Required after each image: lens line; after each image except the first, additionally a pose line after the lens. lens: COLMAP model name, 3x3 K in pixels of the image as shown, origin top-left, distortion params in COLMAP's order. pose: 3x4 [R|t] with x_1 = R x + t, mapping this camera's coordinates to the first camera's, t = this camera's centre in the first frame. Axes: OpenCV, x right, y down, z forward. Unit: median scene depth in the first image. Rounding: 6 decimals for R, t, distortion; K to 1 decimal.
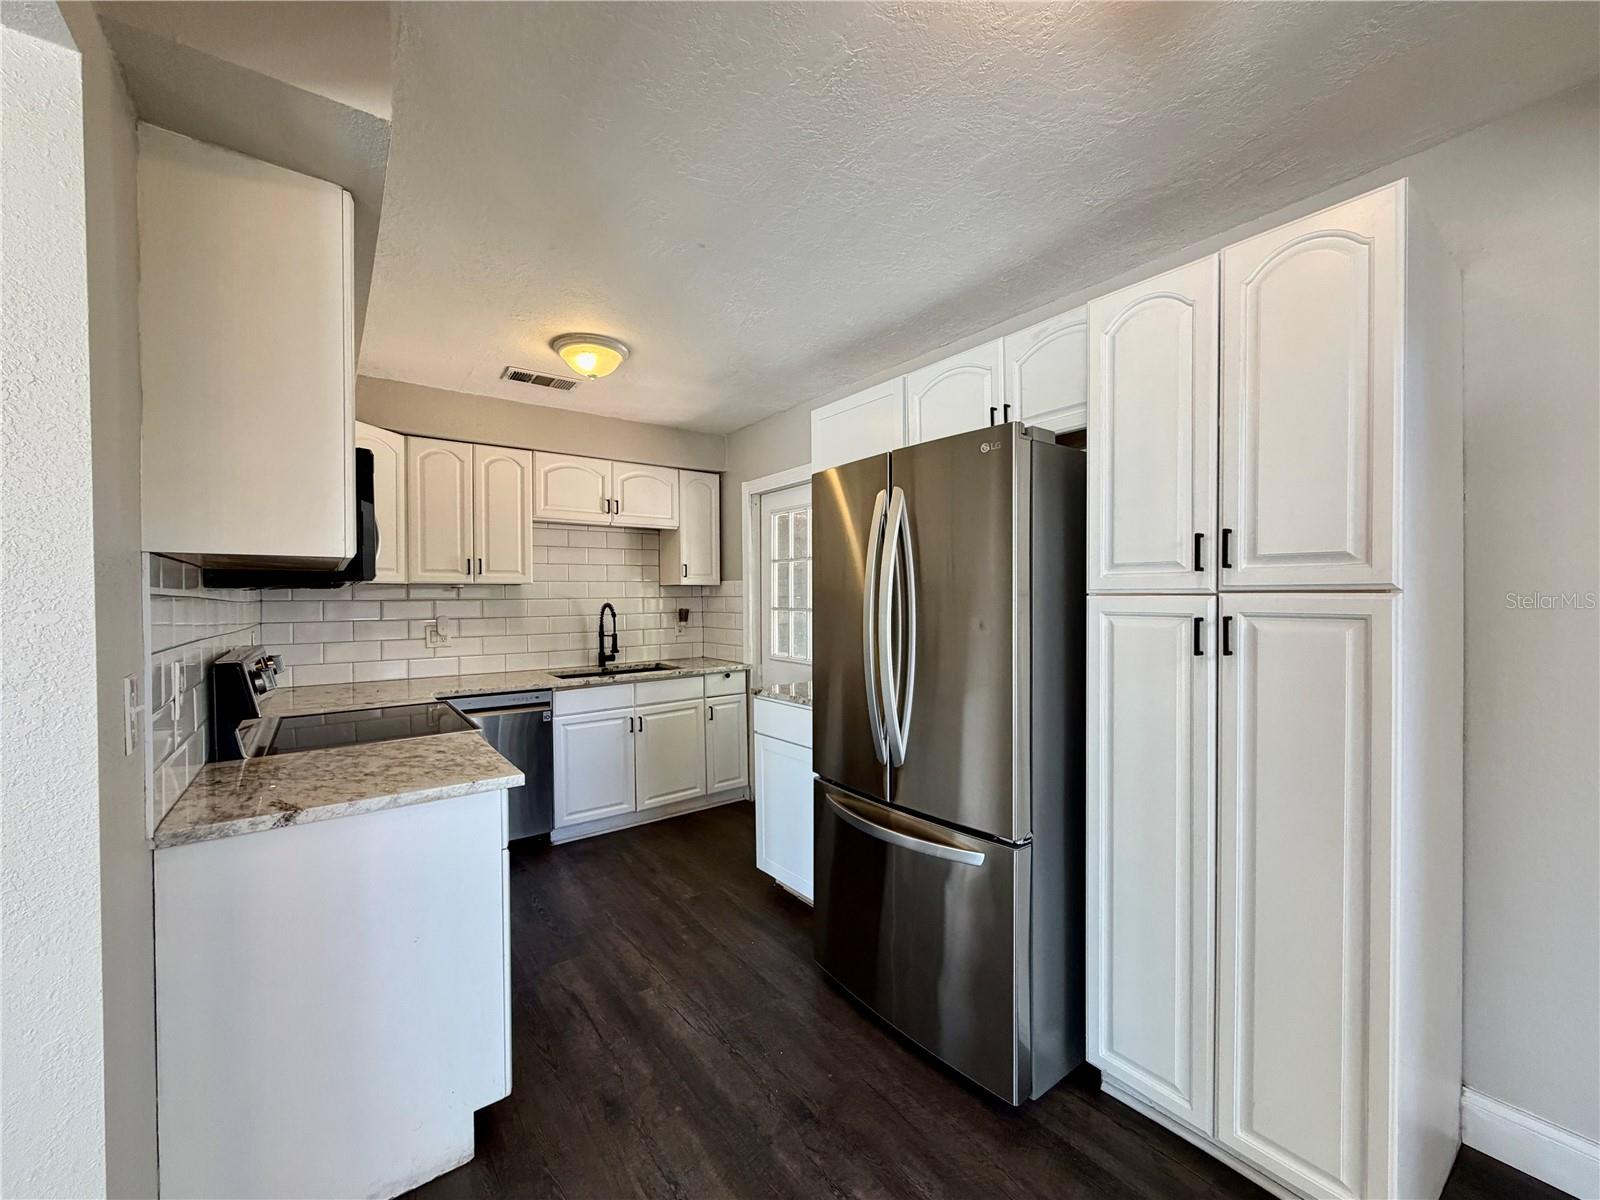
lens RADIAL K [[638.7, 0, 797.4], [0, 638.7, 603.7], [0, 0, 1]] dist [0.000817, -0.000417]
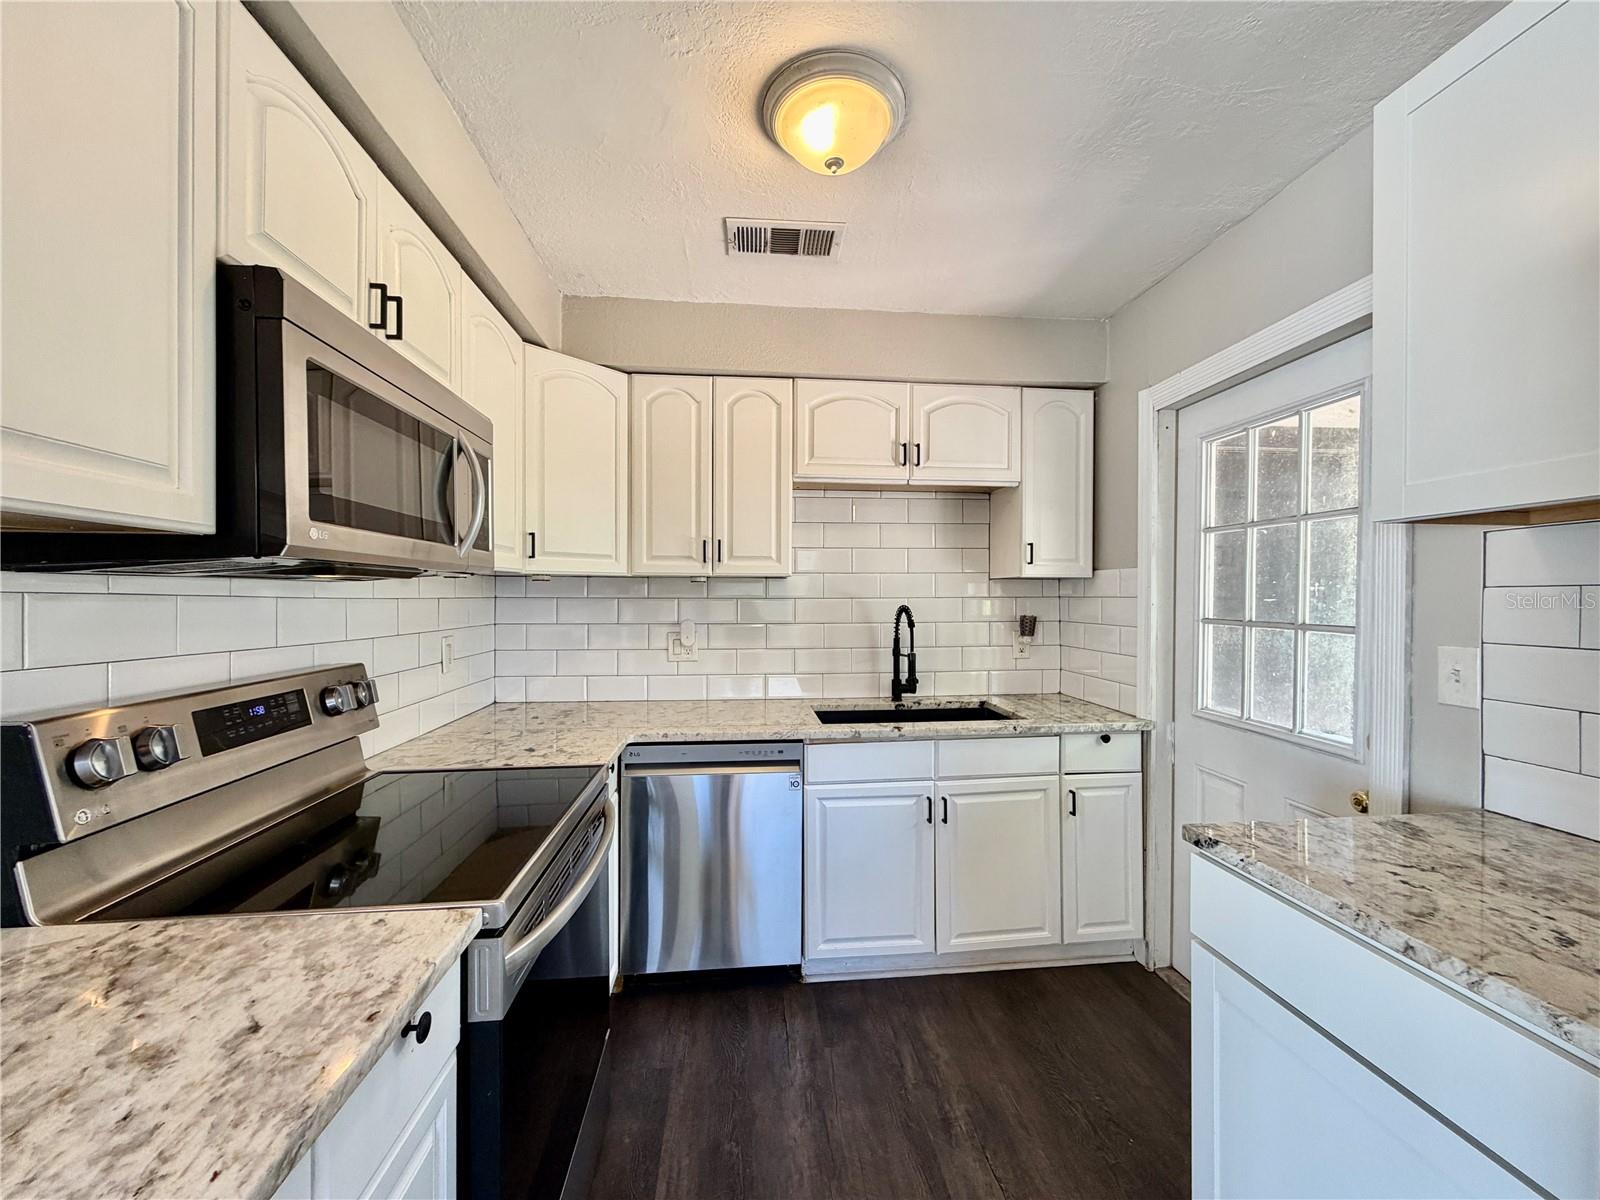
lens RADIAL K [[638.7, 0, 797.4], [0, 638.7, 603.7], [0, 0, 1]] dist [0.000817, -0.000417]
pose [[0.856705, 0.013960, -0.515618, -0.055194], [-0.013361, 0.999899, 0.004873, -0.004395], [0.515634, 0.002715, 0.856805, 0.391525]]
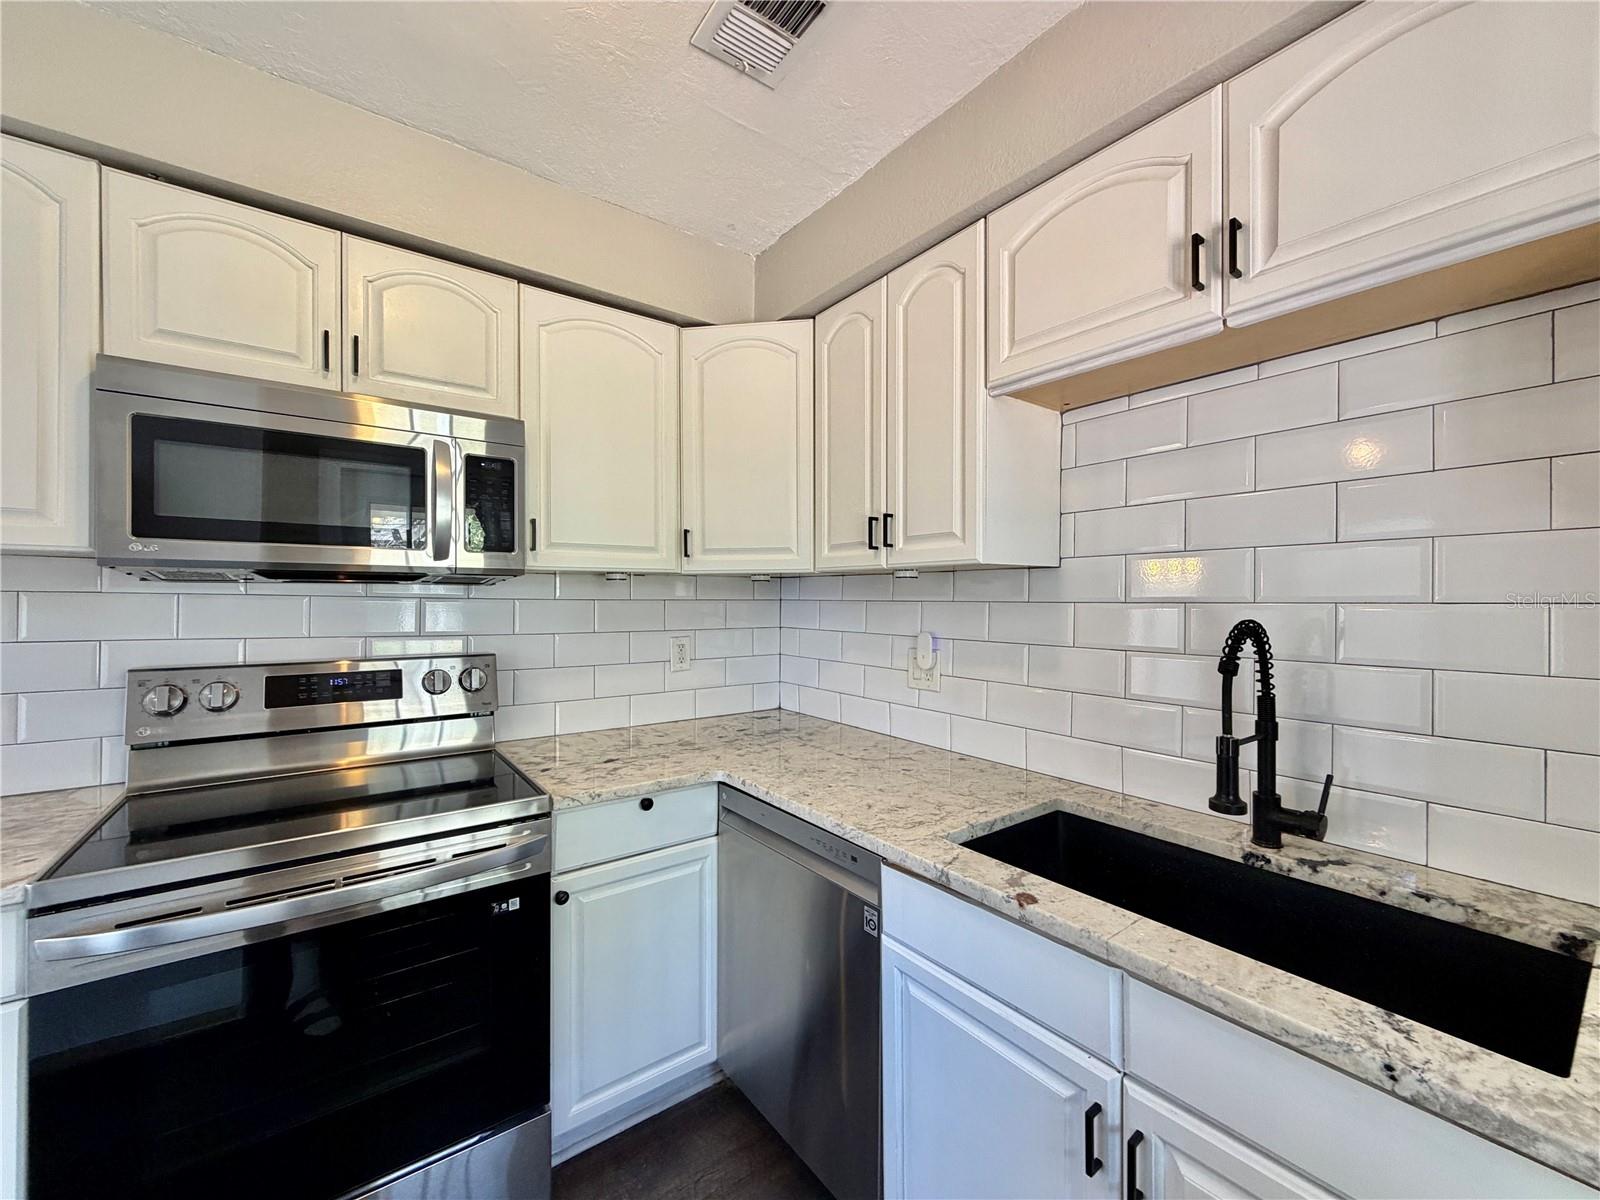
lens RADIAL K [[638.7, 0, 797.4], [0, 638.7, 603.7], [0, 0, 1]] dist [0.000817, -0.000417]
pose [[-0.004469, 0.014483, -0.999885, -0.023982], [-0.015668, 0.999771, 0.014551, -0.009173], [0.999867, 0.015731, -0.004241, 0.823071]]
